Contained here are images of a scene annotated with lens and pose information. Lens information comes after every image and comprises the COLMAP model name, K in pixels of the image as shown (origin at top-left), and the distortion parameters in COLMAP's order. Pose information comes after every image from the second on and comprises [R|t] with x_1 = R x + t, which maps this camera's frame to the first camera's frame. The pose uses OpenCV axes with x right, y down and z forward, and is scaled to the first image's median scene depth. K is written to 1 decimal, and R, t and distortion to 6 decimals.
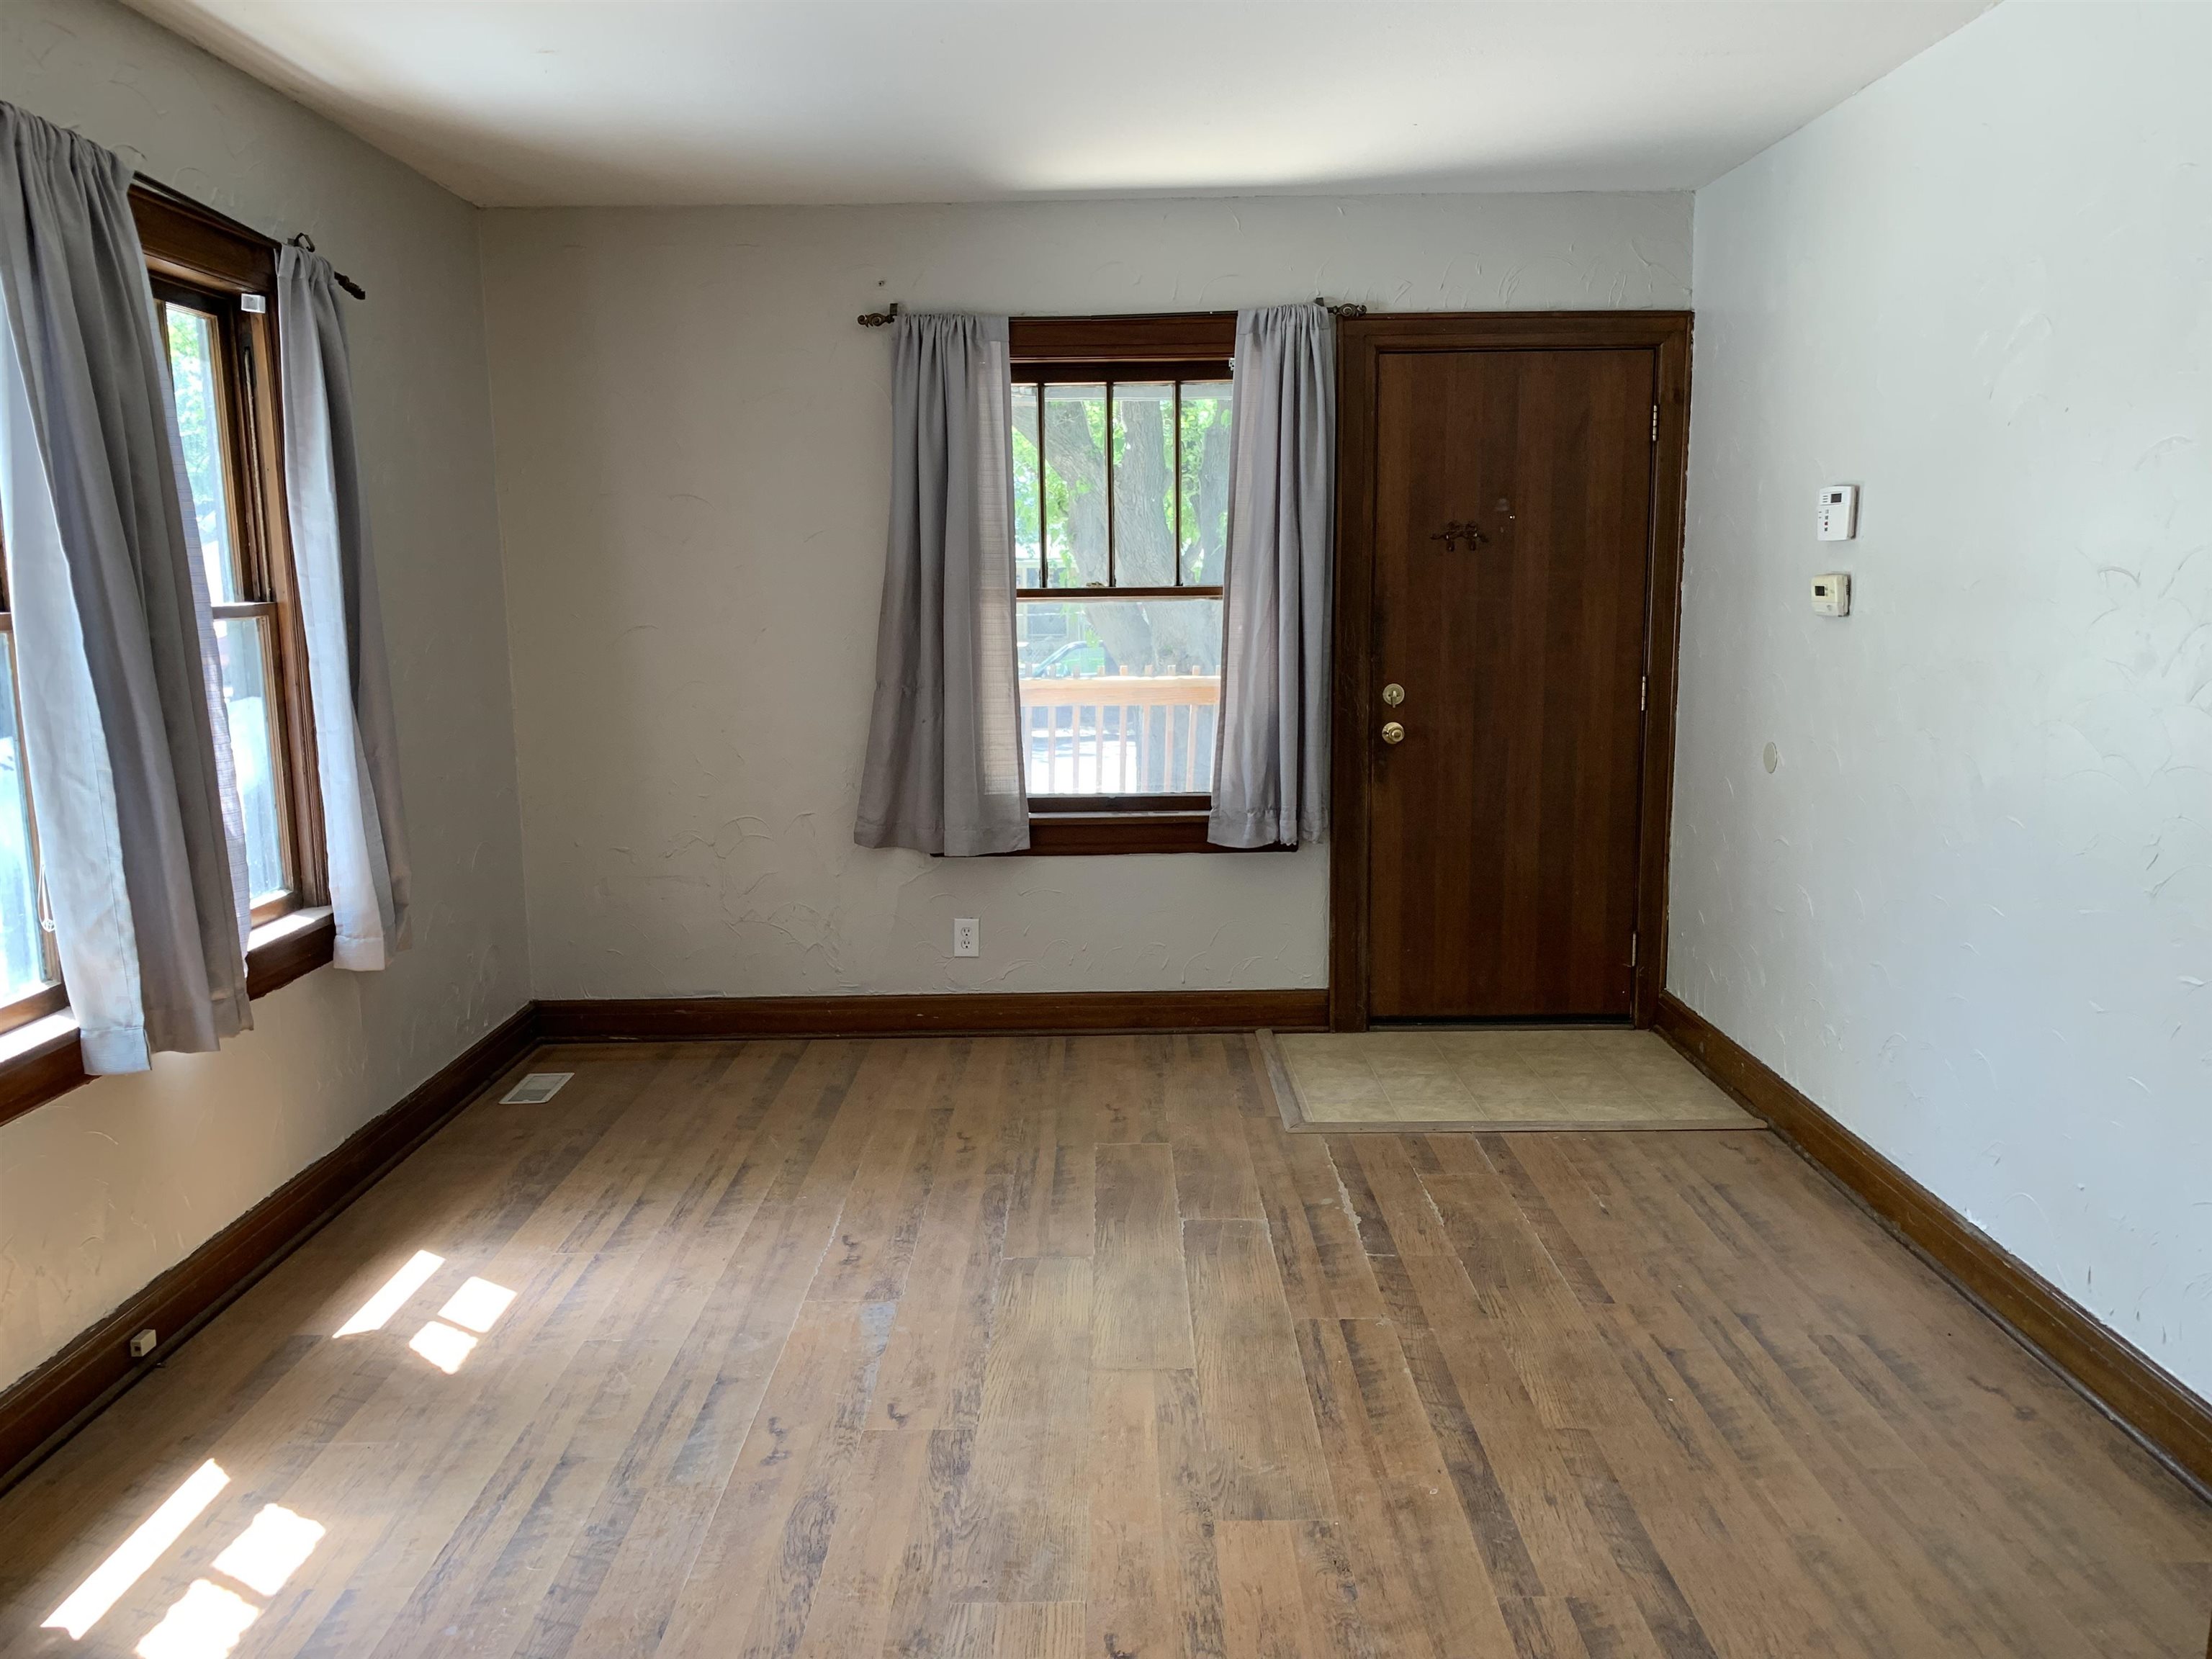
lens RADIAL K [[1690.7, 0, 1085.6], [0, 1690.7, 845.0], [0, 0, 1]] dist [0.052053, -0.074475]
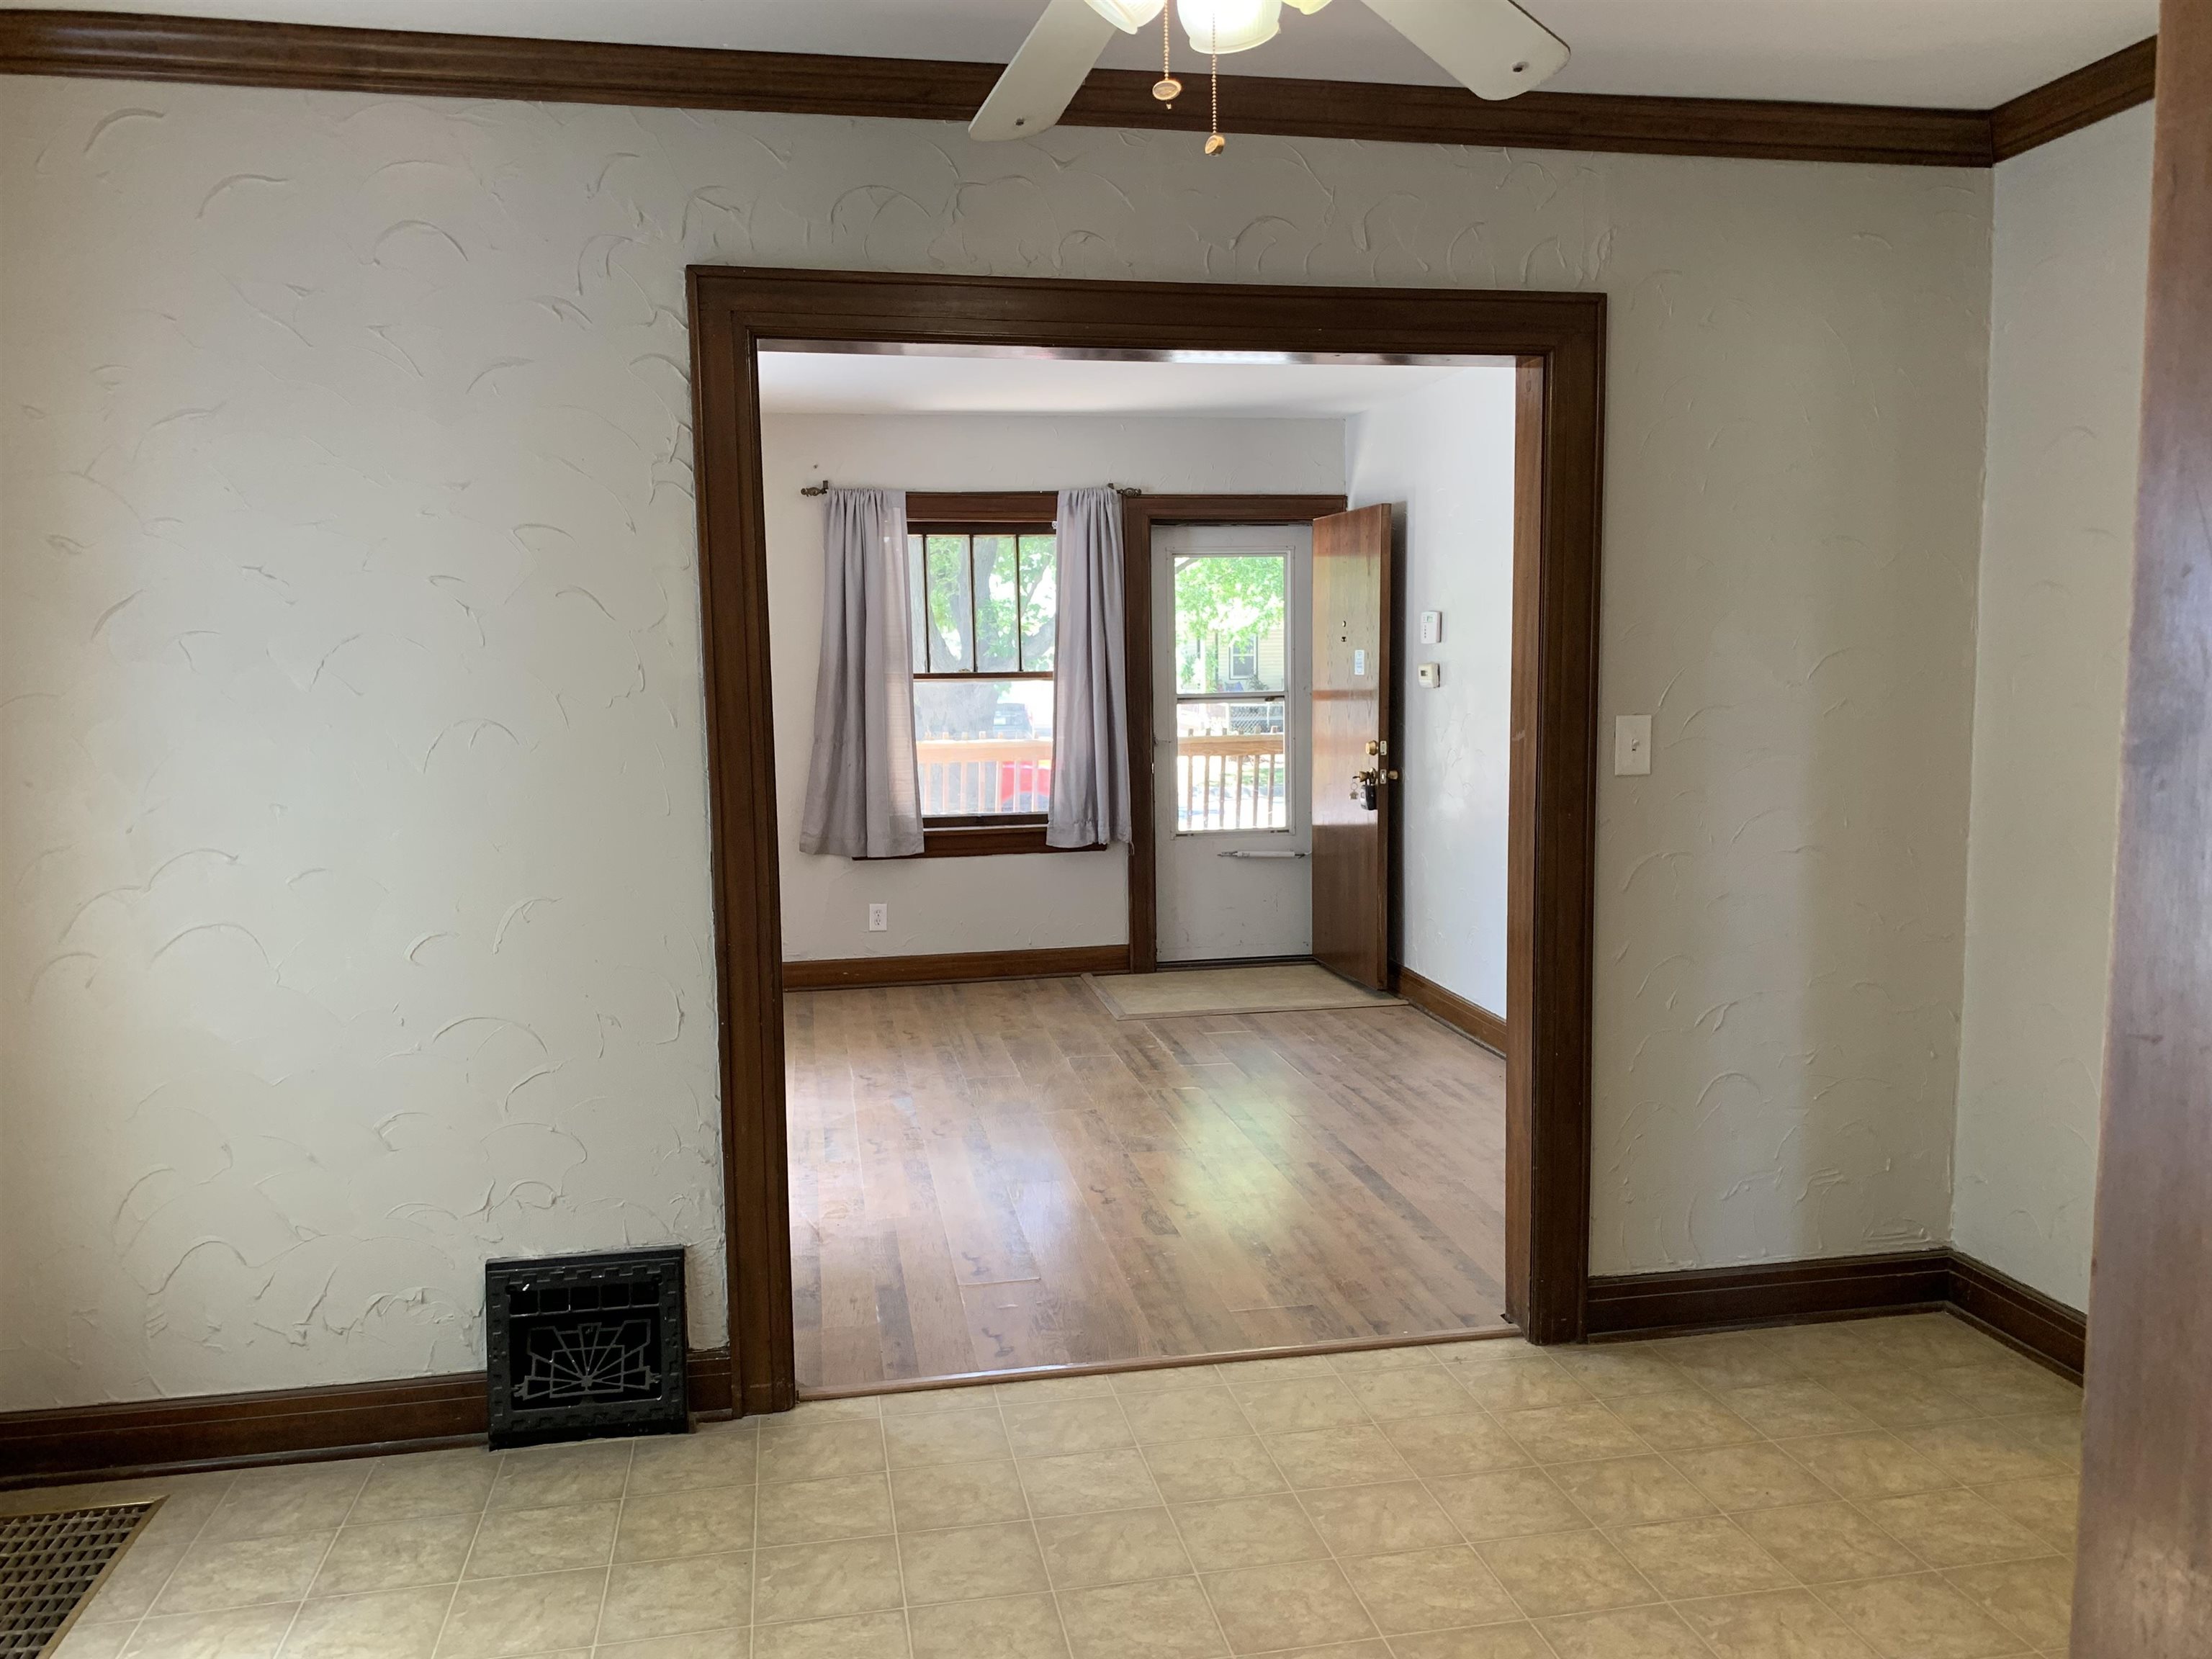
lens RADIAL K [[1690.7, 0, 1123.2], [0, 1690.7, 834.5], [0, 0, 1]] dist [0.052053, -0.074475]
pose [[0.980458, -0.020786, 0.195629, -0.152050], [0.032396, 0.997886, -0.056337, 0.075392], [-0.194044, 0.061574, 0.979058, -0.457244]]
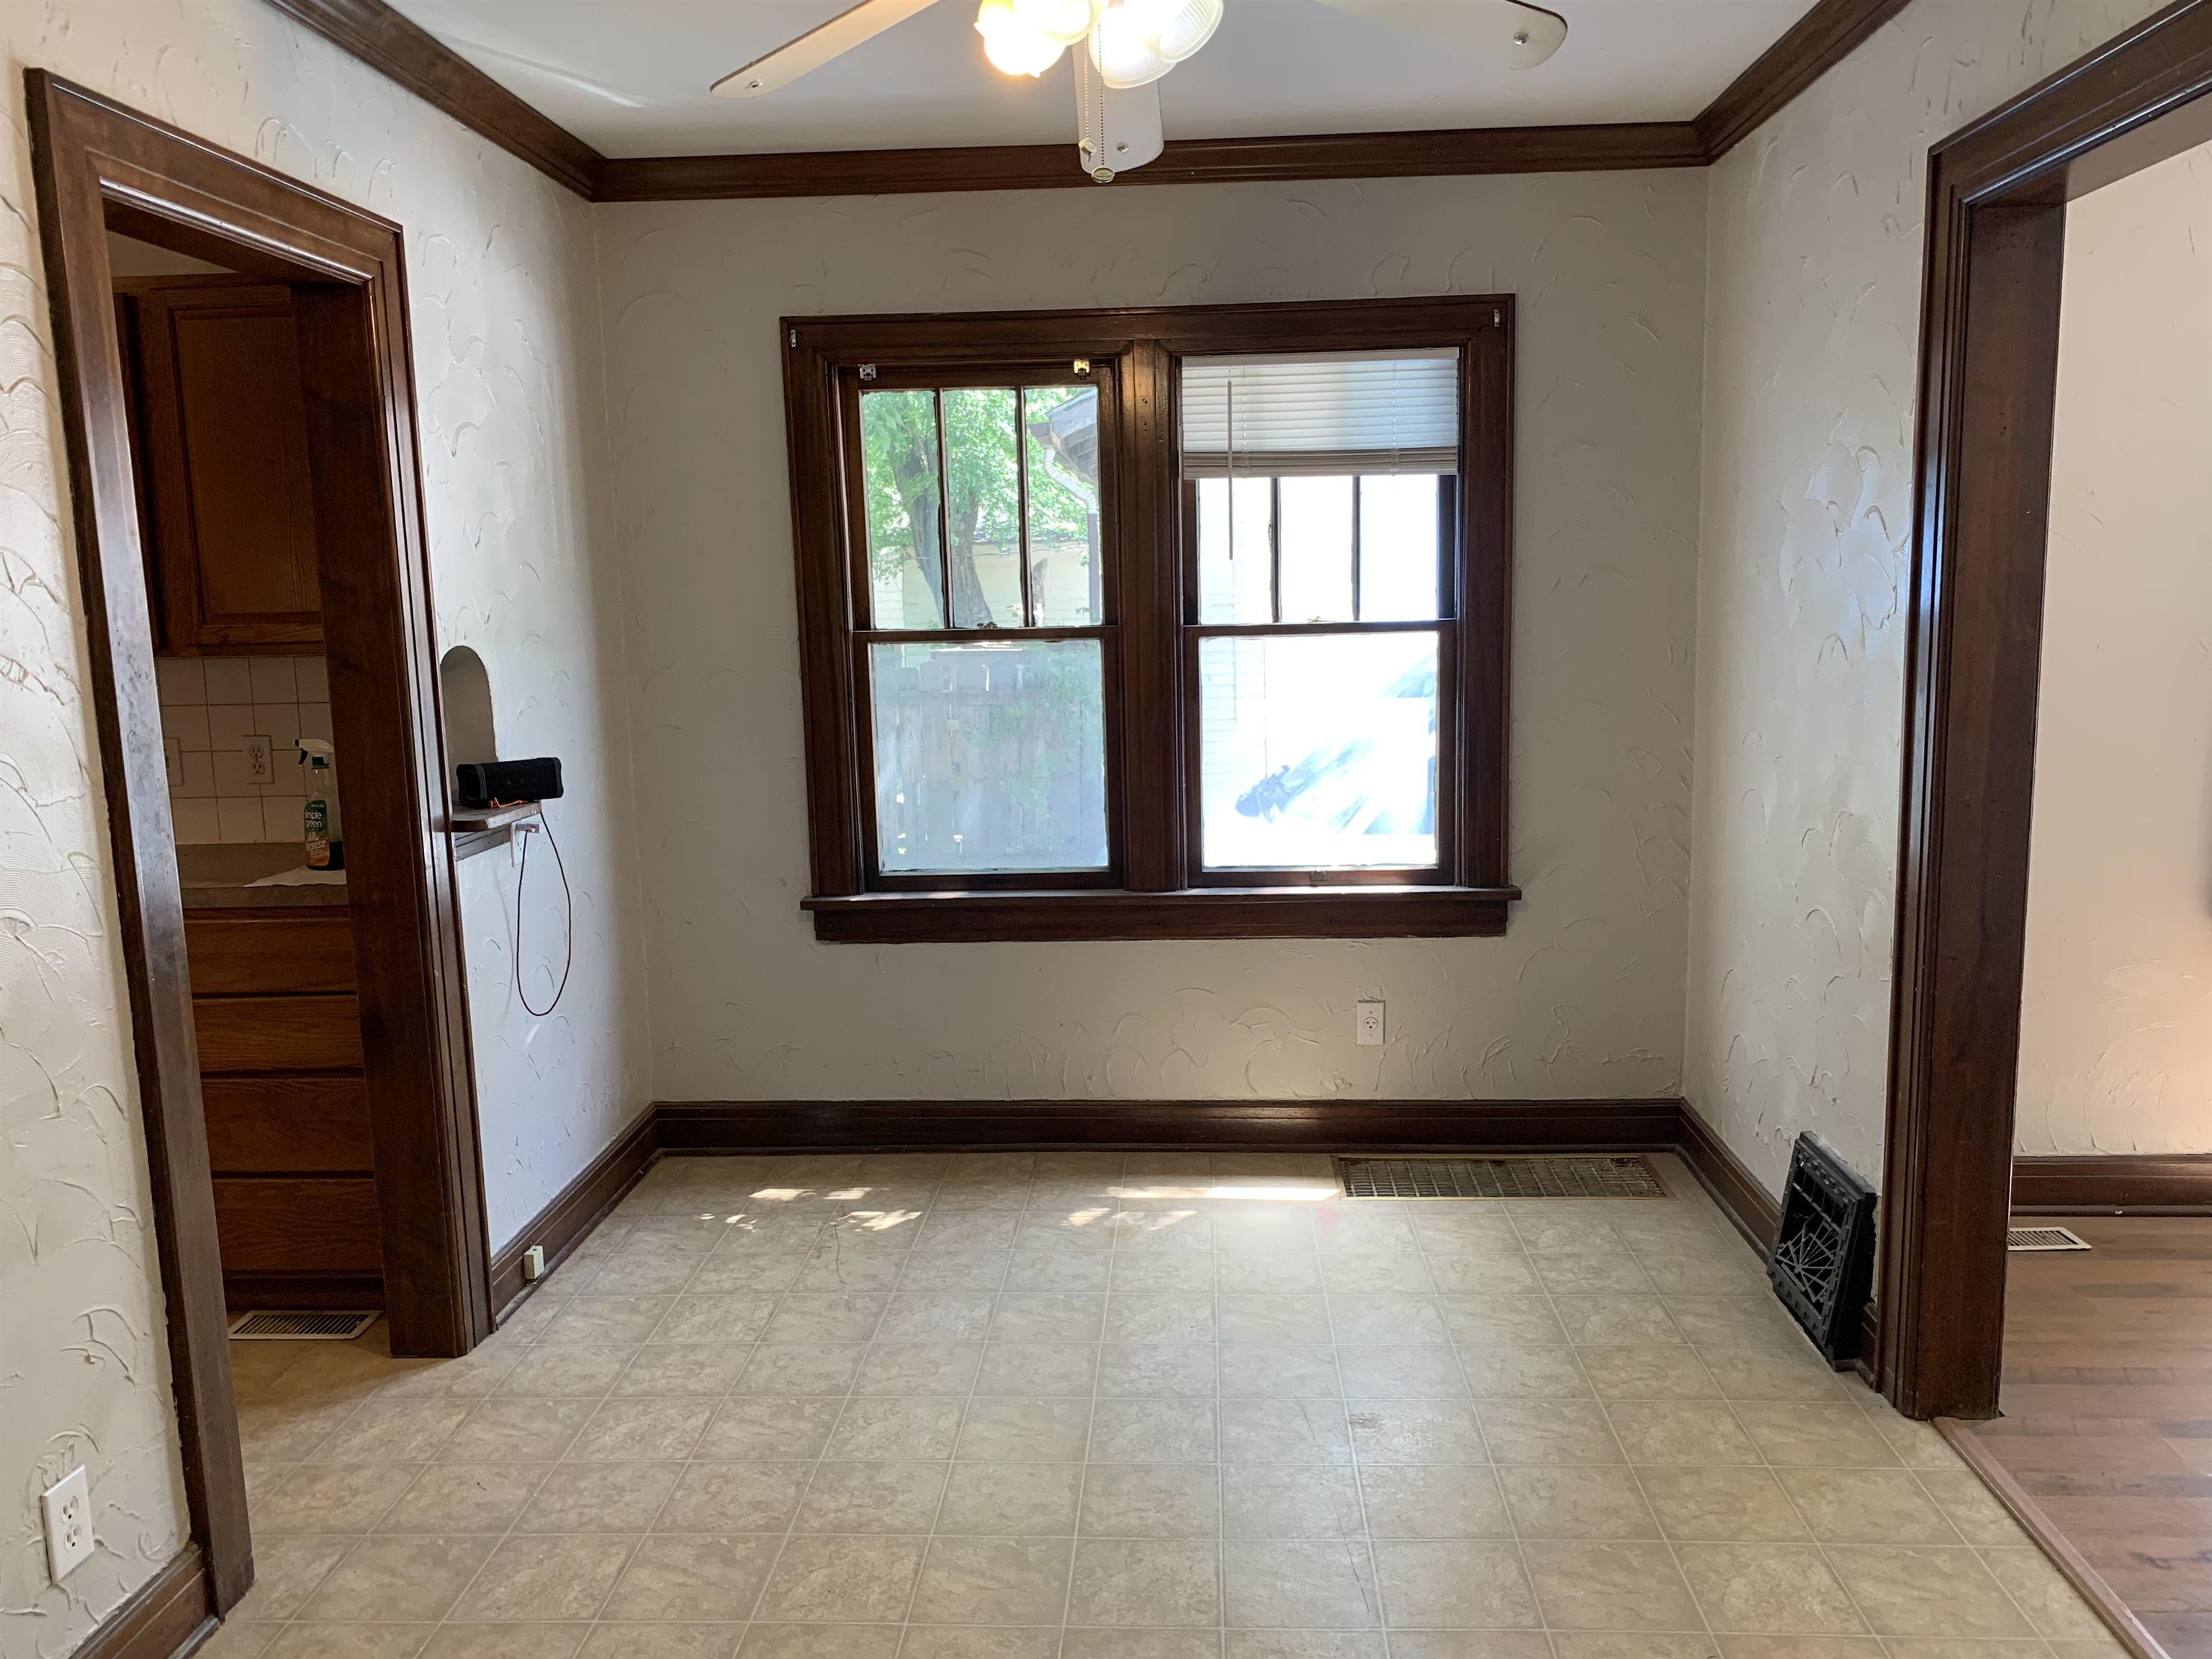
lens RADIAL K [[1690.7, 0, 1120.1], [0, 1690.7, 841.8], [0, 0, 1]] dist [0.052053, -0.074475]
pose [[-0.043565, 0.156412, -0.986731, 0.411494], [-0.141952, 0.976679, 0.161086, 0.004178], [0.988914, 0.147086, -0.020346, -0.062034]]
